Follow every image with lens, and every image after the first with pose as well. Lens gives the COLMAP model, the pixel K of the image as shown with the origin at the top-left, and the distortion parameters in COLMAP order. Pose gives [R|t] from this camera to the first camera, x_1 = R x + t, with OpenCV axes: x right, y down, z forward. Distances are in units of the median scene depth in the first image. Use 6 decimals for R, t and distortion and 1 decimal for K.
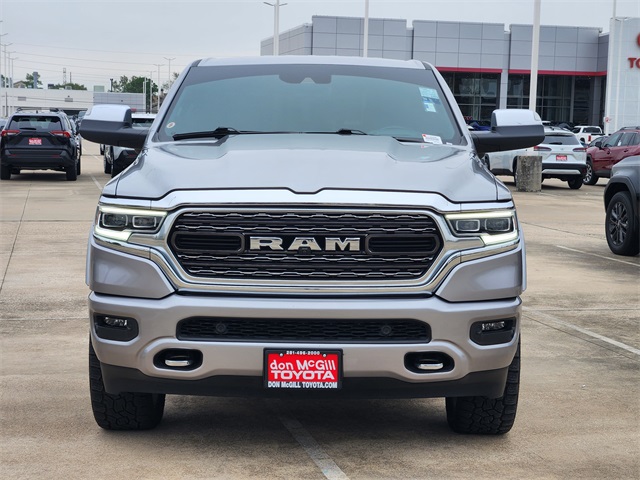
lens RADIAL K [[1278.3, 0, 320.0], [0, 1278.3, 240.0], [0, 0, 1]] dist [-0.711487, 6.106282]
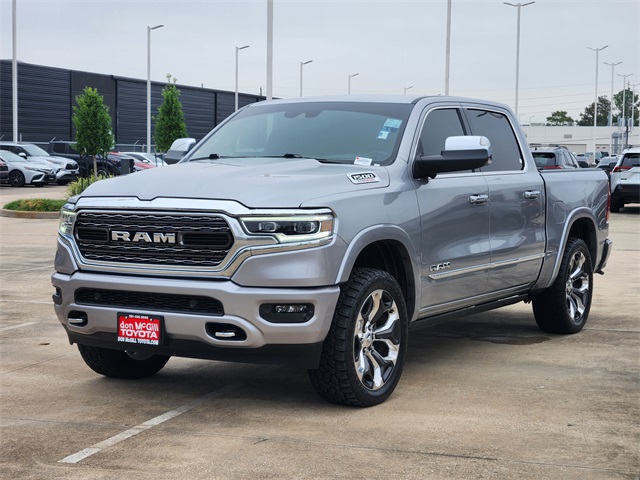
lens RADIAL K [[1278.3, 0, 320.0], [0, 1278.3, 240.0], [0, 0, 1]] dist [-0.711487, 6.106282]
pose [[0.868656, 0.022984, -0.494882, 0.815535], [-0.038268, 0.999052, -0.020771, 0.026787], [0.493935, 0.036981, 0.868712, -0.079529]]
